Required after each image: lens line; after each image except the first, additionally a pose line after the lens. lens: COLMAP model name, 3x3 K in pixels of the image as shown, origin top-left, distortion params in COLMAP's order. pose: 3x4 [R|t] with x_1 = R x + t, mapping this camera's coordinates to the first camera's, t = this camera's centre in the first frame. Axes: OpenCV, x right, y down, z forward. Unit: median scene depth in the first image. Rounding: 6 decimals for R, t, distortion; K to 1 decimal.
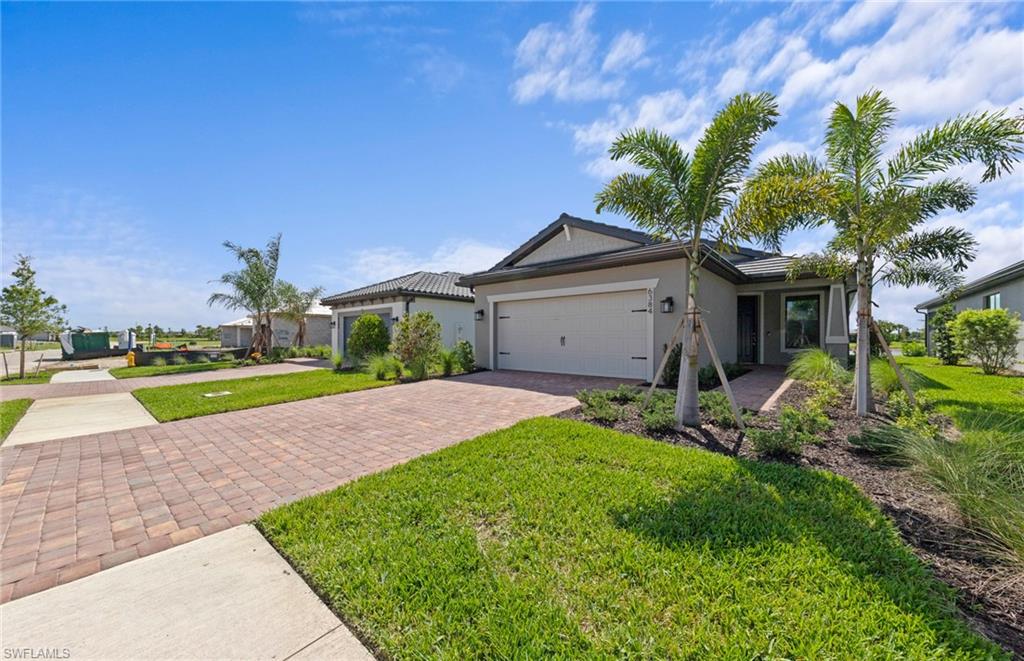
lens RADIAL K [[374.7, 0, 500.5], [0, 374.7, 346.2], [0, 0, 1]] dist [0.001682, 0.000176]
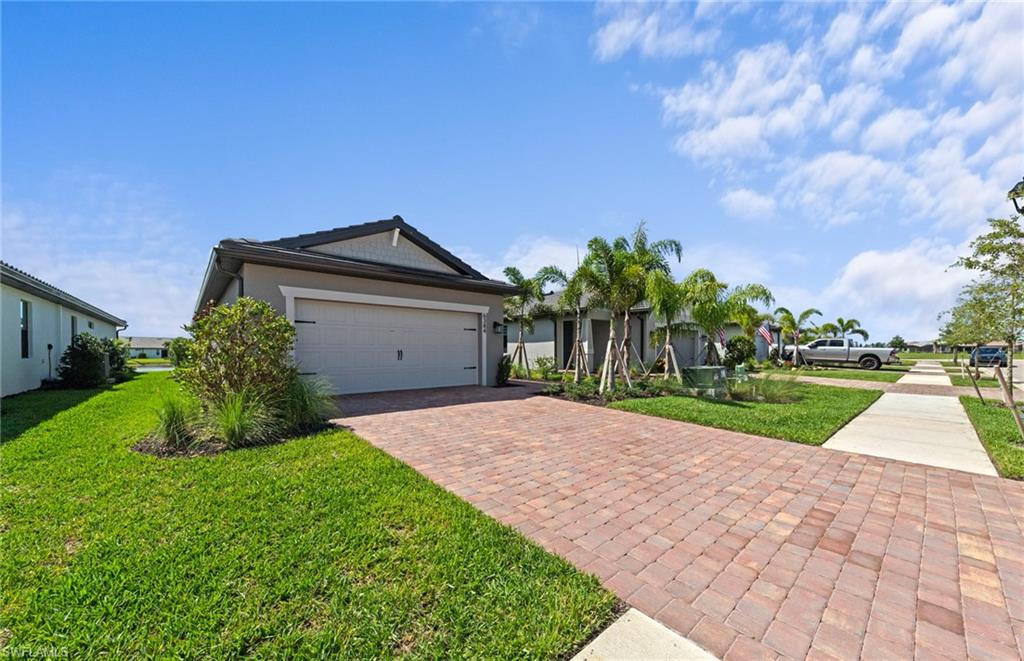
lens RADIAL K [[374.7, 0, 518.7], [0, 374.7, 361.4], [0, 0, 1]] dist [0.001682, 0.000176]
pose [[0.105712, -0.024331, 0.994099, -0.730947], [0.024630, 0.999458, 0.021843, -0.011129], [-0.994092, 0.022175, 0.106254, 0.623085]]
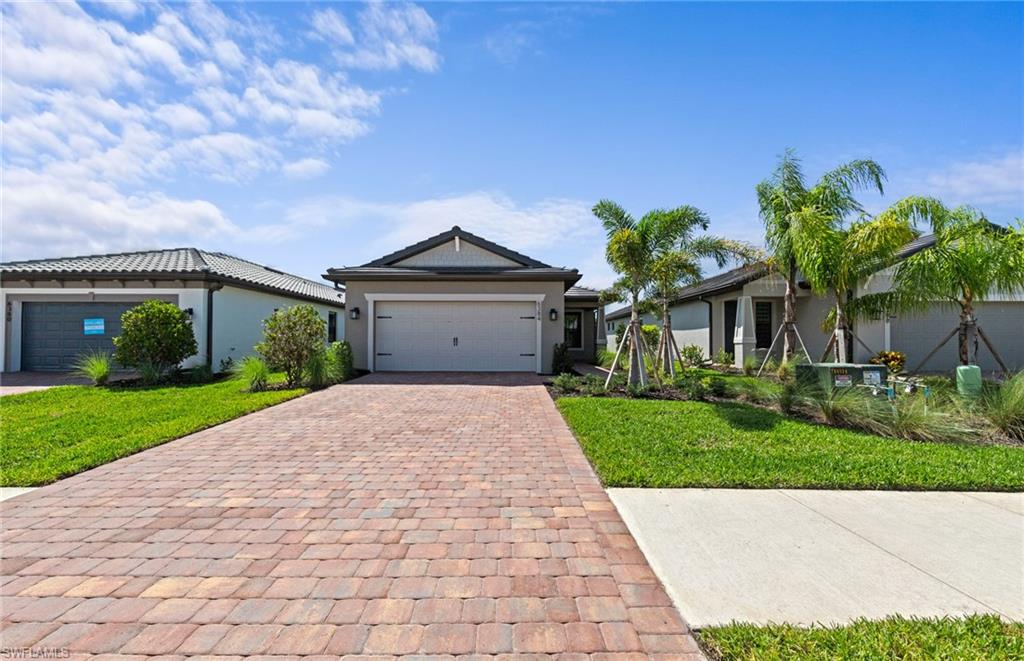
lens RADIAL K [[374.7, 0, 506.2], [0, 374.7, 334.9], [0, 0, 1]] dist [0.001682, 0.000176]
pose [[0.749139, 0.017340, 0.662186, -0.453318], [0.010694, 0.999210, -0.038263, 0.009961], [-0.662327, 0.035745, 0.748362, 0.086807]]
